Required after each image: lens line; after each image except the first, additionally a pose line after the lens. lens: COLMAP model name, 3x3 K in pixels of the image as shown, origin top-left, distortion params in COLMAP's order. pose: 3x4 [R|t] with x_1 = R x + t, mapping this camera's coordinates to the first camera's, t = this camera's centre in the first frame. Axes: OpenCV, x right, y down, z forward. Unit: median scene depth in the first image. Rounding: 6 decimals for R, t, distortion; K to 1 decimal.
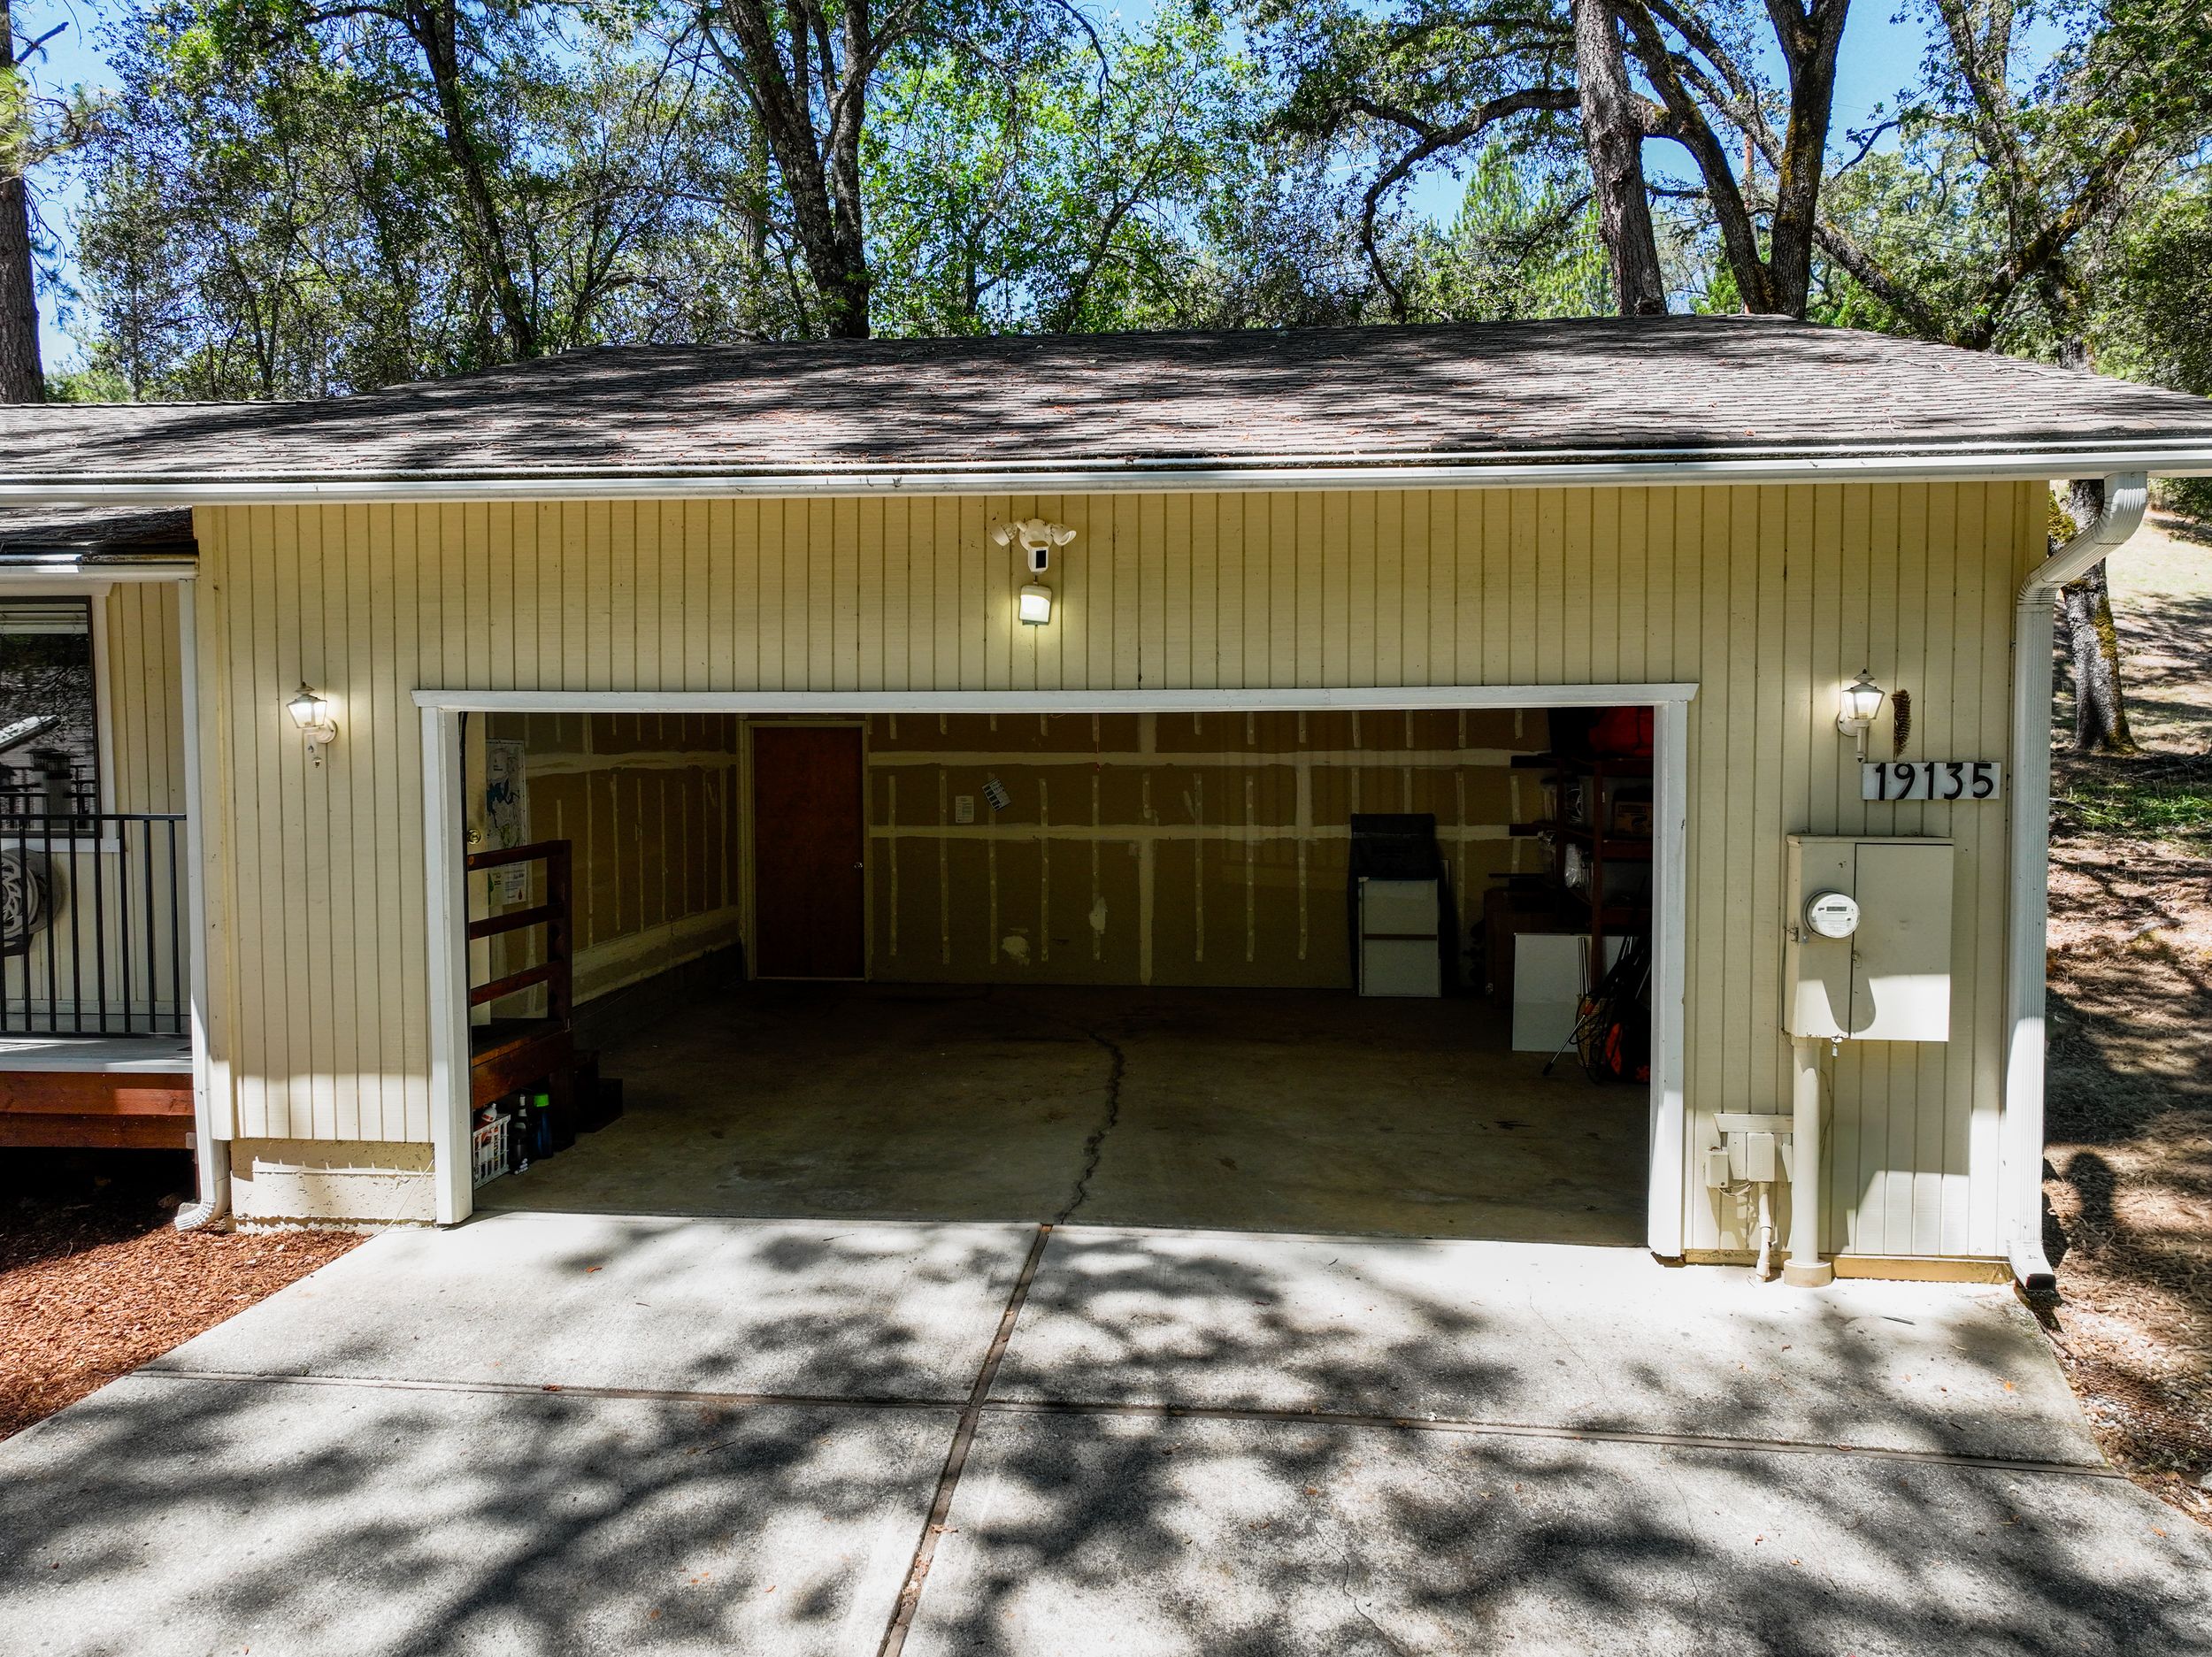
lens RADIAL K [[1567.7, 0, 1119.3], [0, 1567.7, 827.8], [0, 0, 1]] dist [0.011607, 0.008596]
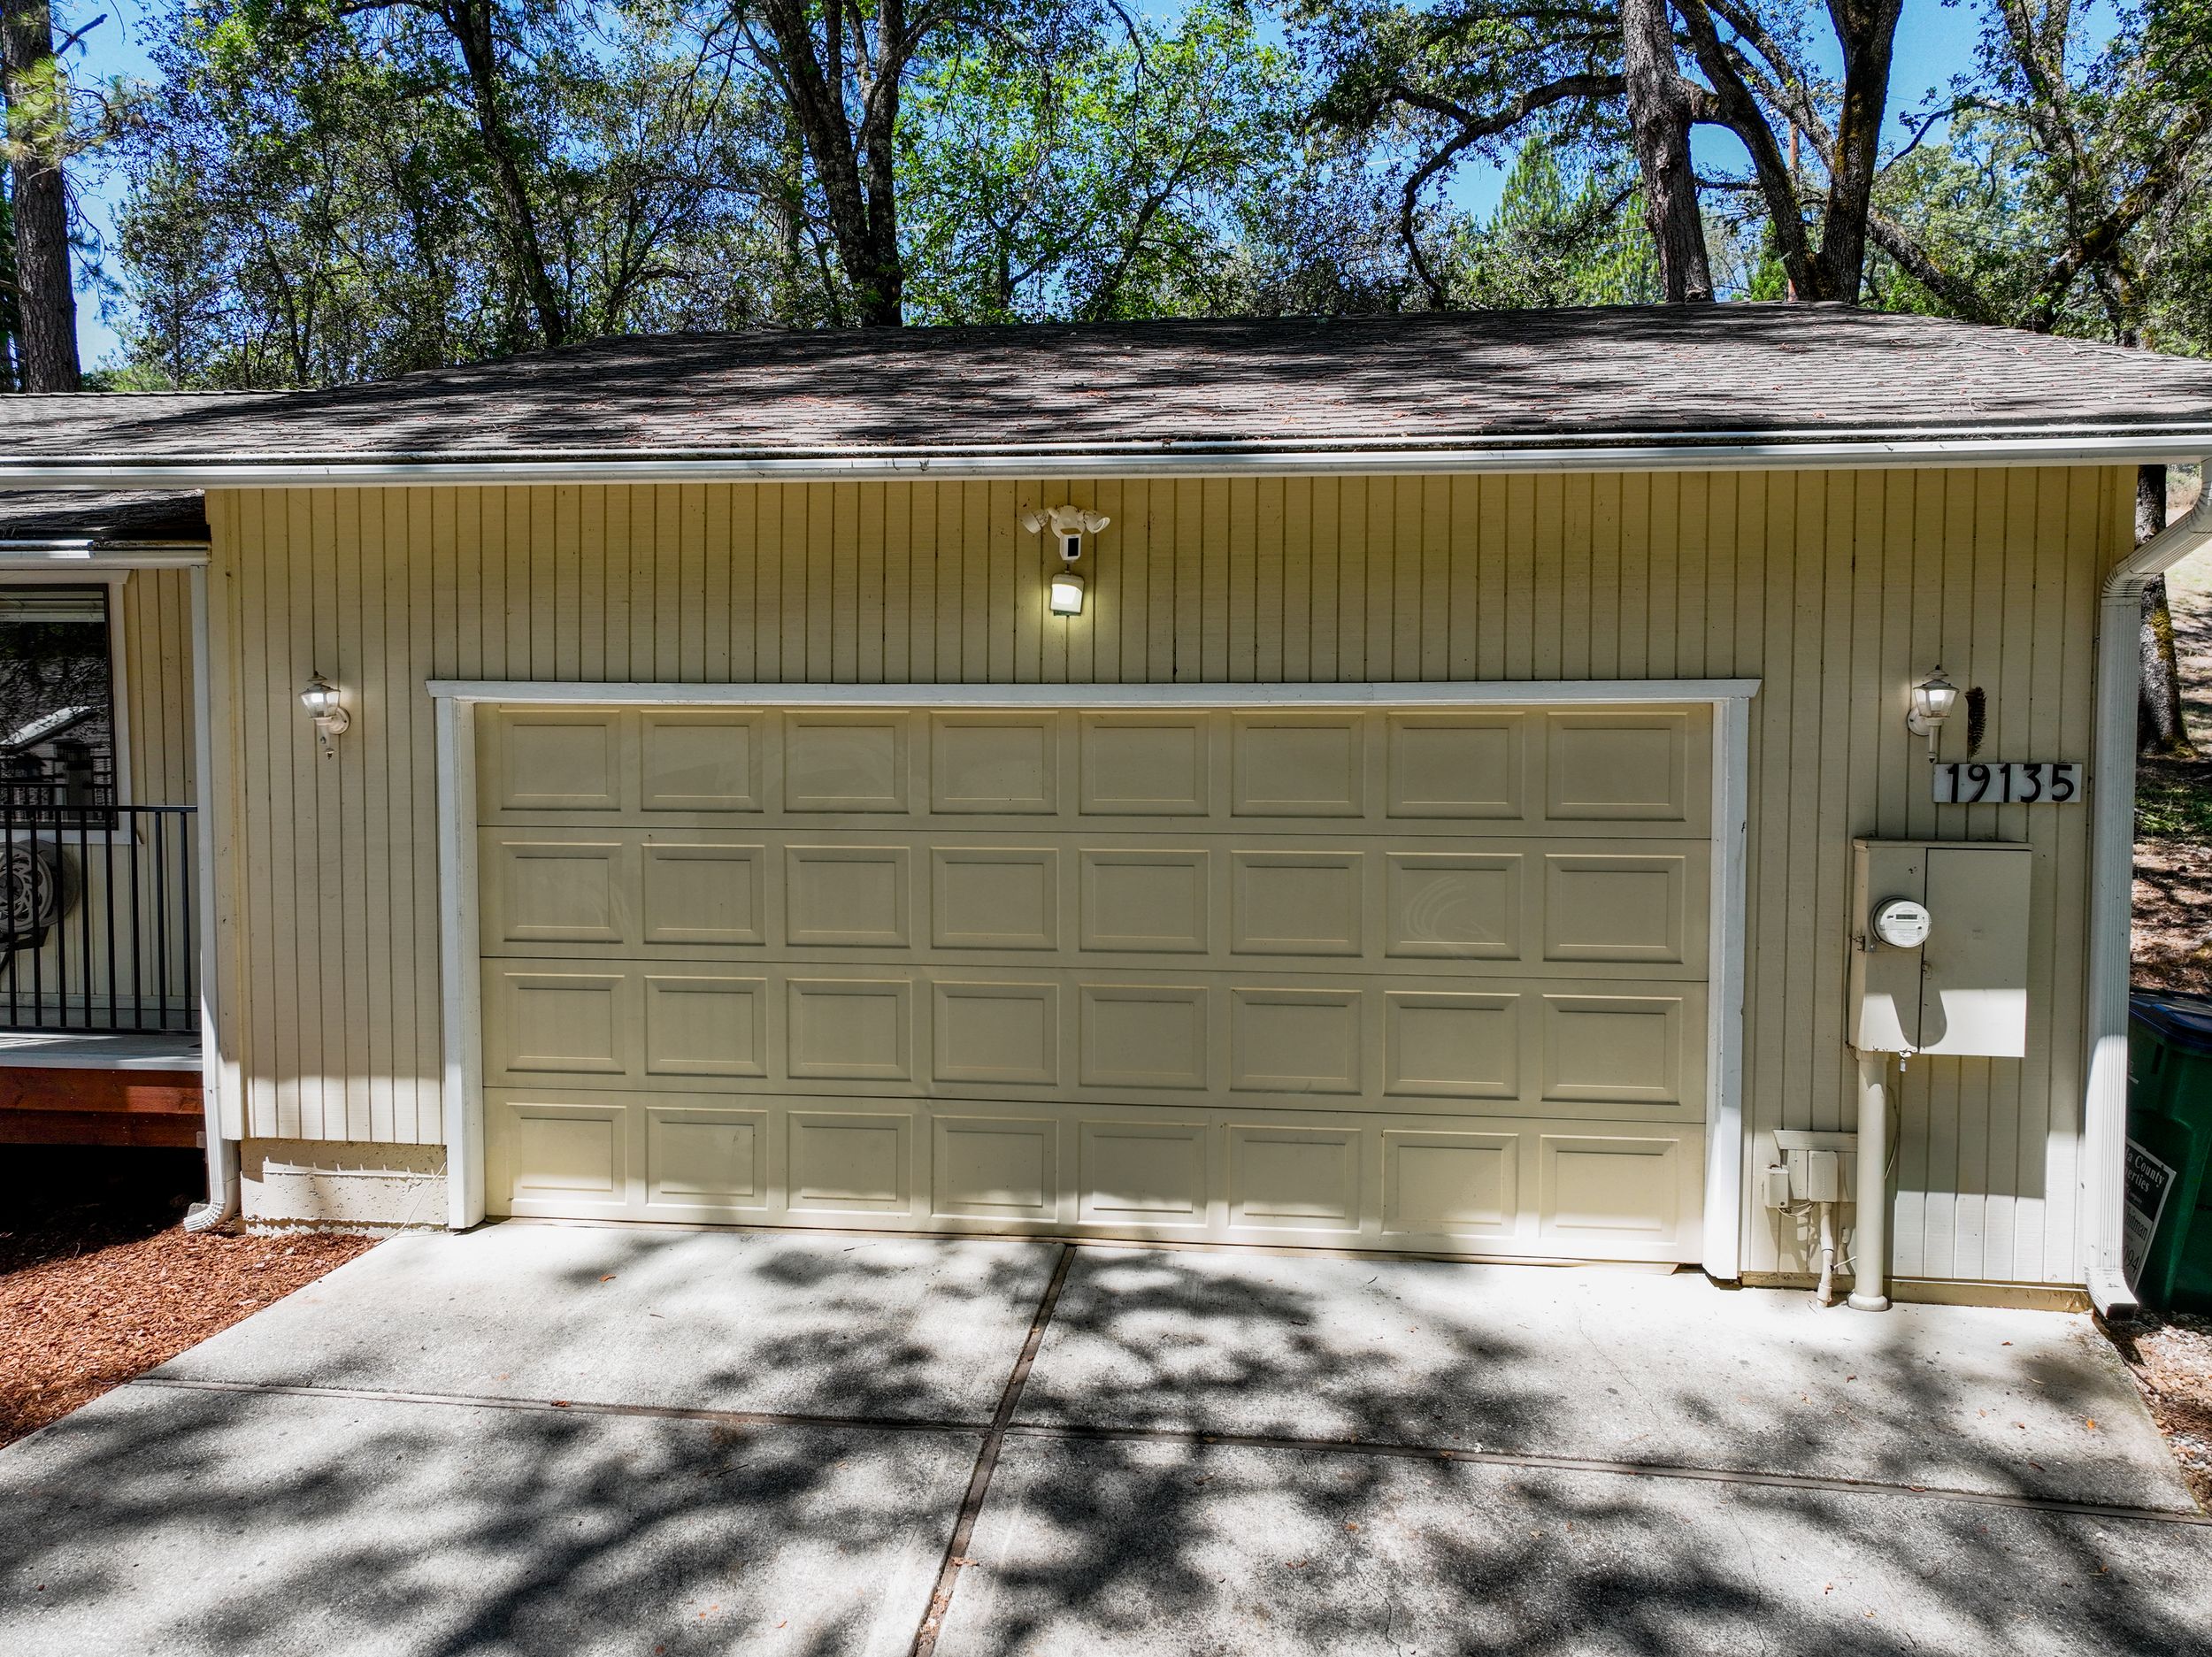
lens RADIAL K [[1563.2, 0, 1120.8], [0, 1563.2, 826.2], [0, 0, 1]] dist [-0.003780, 0.030944]
pose [[0.999802, 0.006766, -0.018701, -0.001380], [-0.006757, 0.999977, 0.000536, -0.000542], [0.018704, -0.000409, 0.999825, 0.039062]]
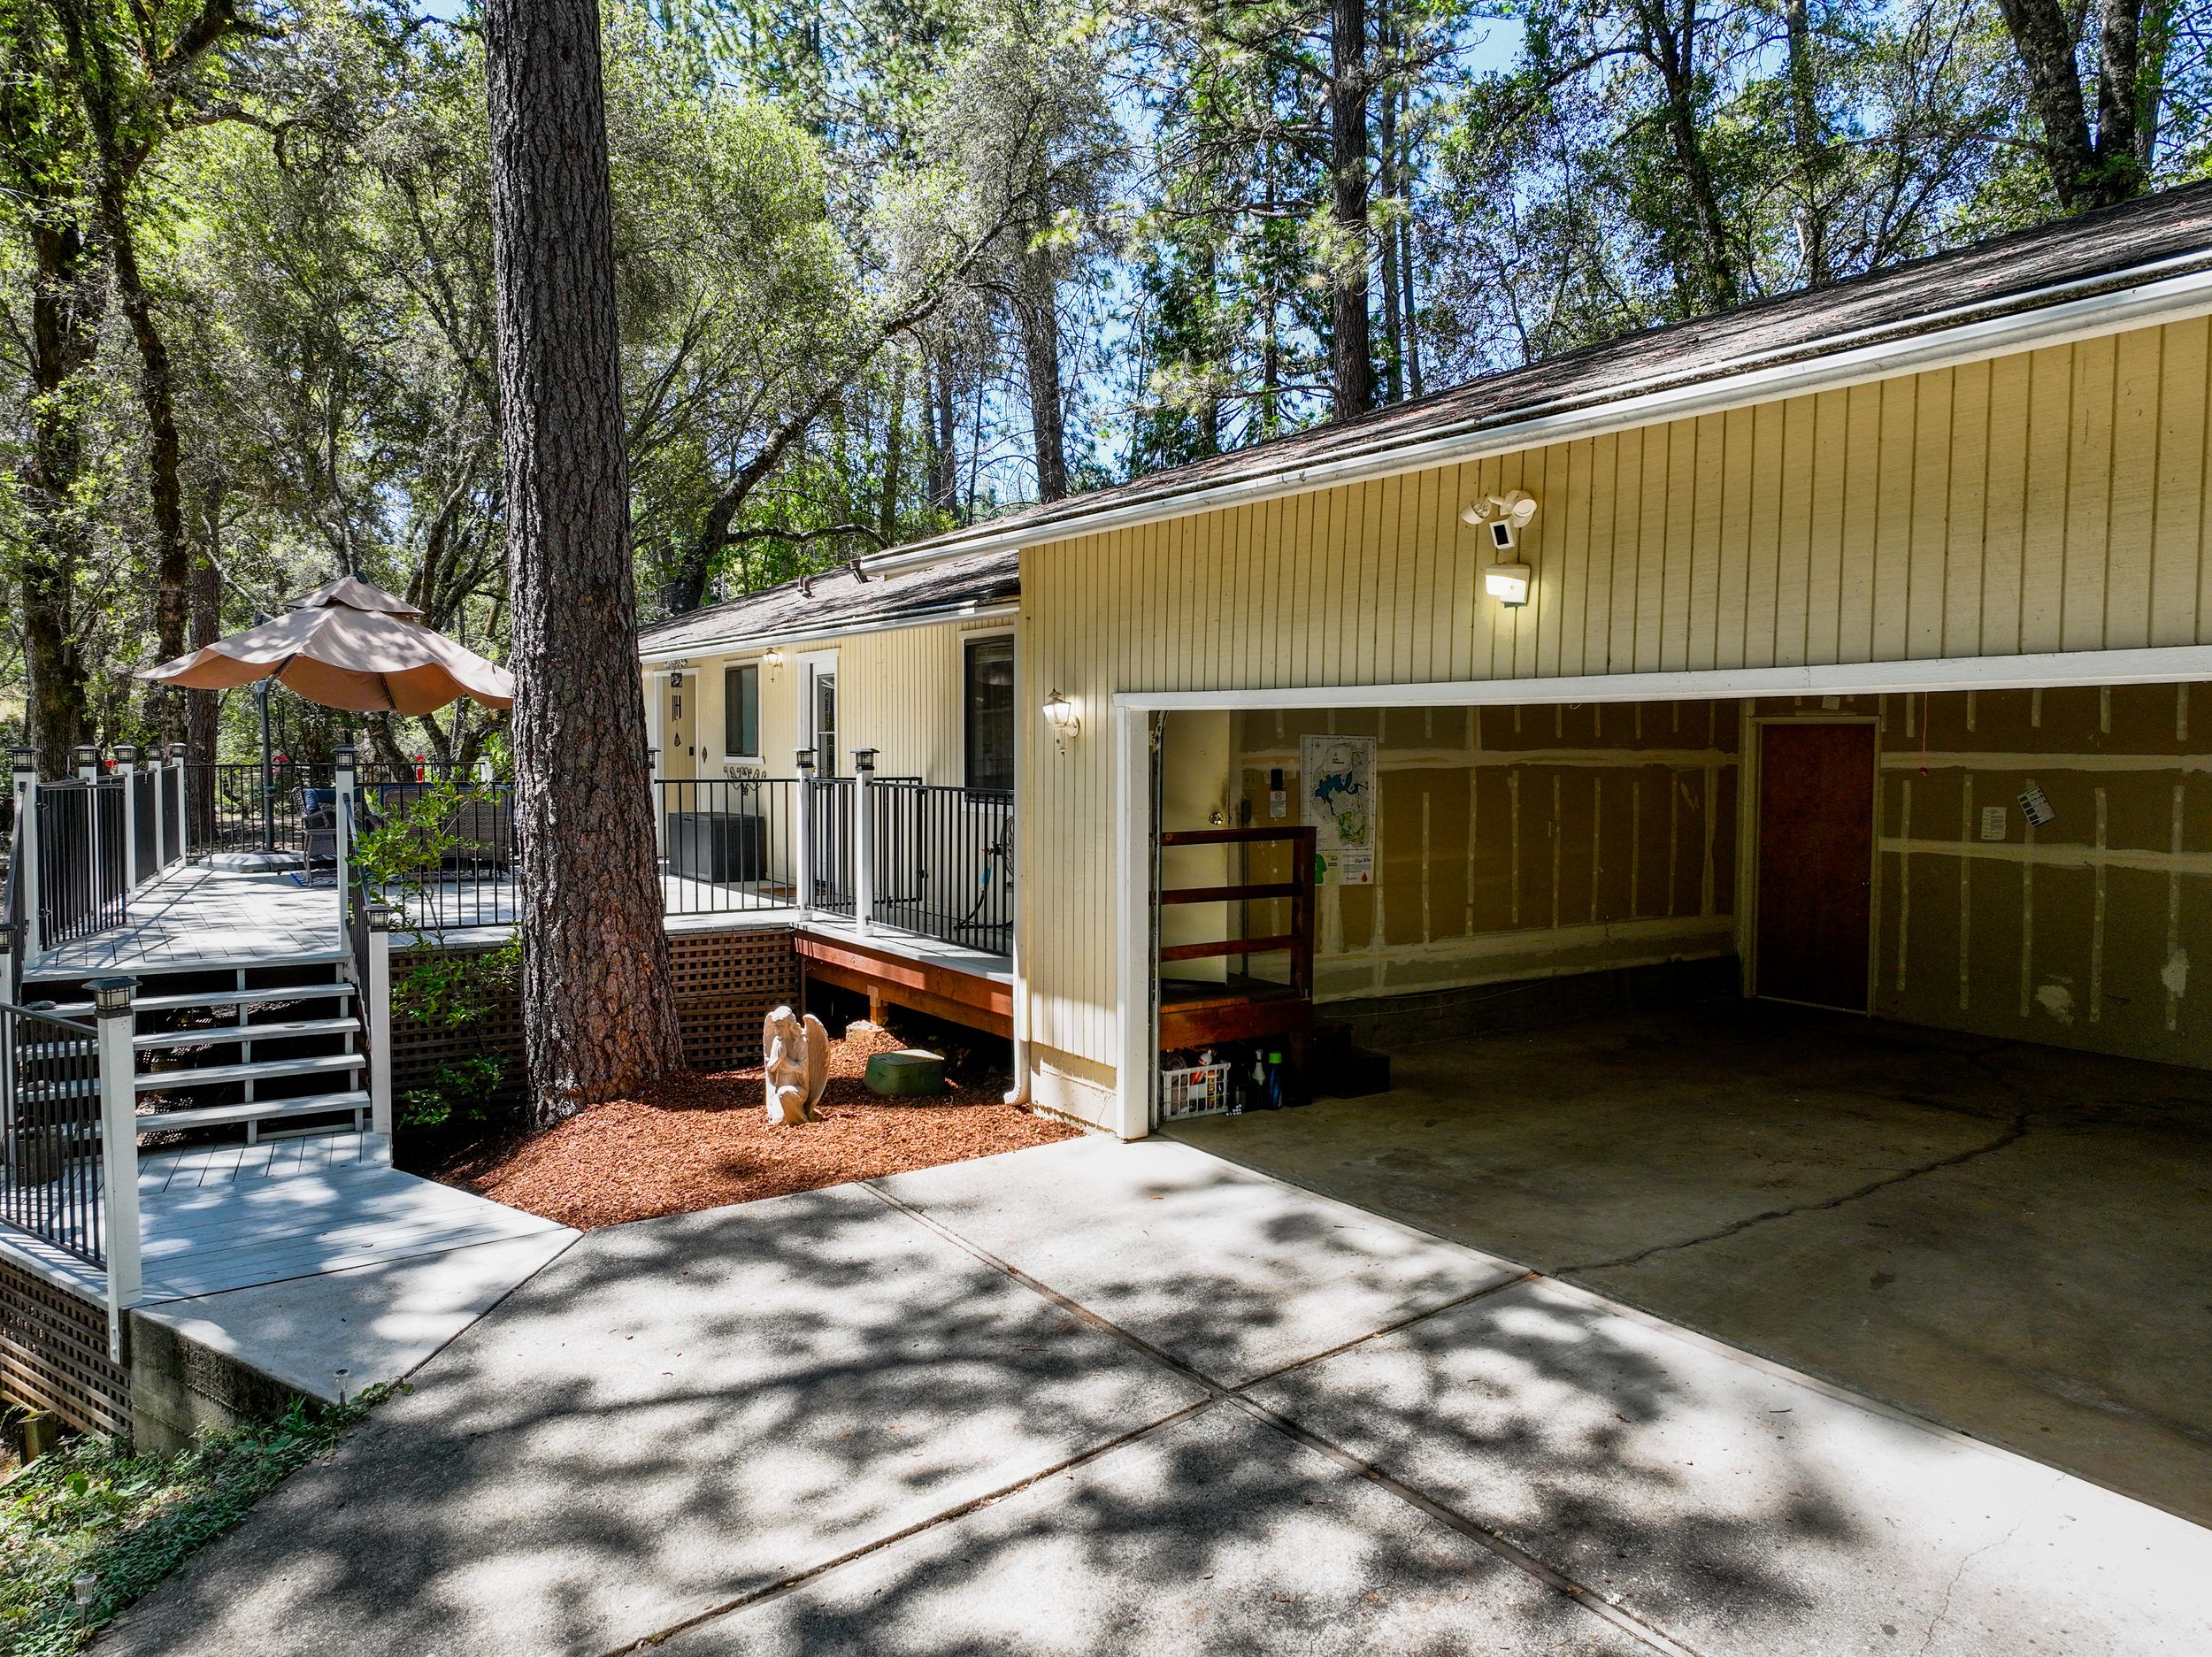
lens RADIAL K [[1570.5, 0, 1090.2], [0, 1570.5, 823.9], [0, 0, 1]] dist [0.008135, 0.003434]
pose [[0.623527, 0.044525, -0.780533, 0.476230], [-0.048019, 0.998673, 0.018609, -0.007895], [0.780326, 0.025878, 0.624838, 0.225508]]
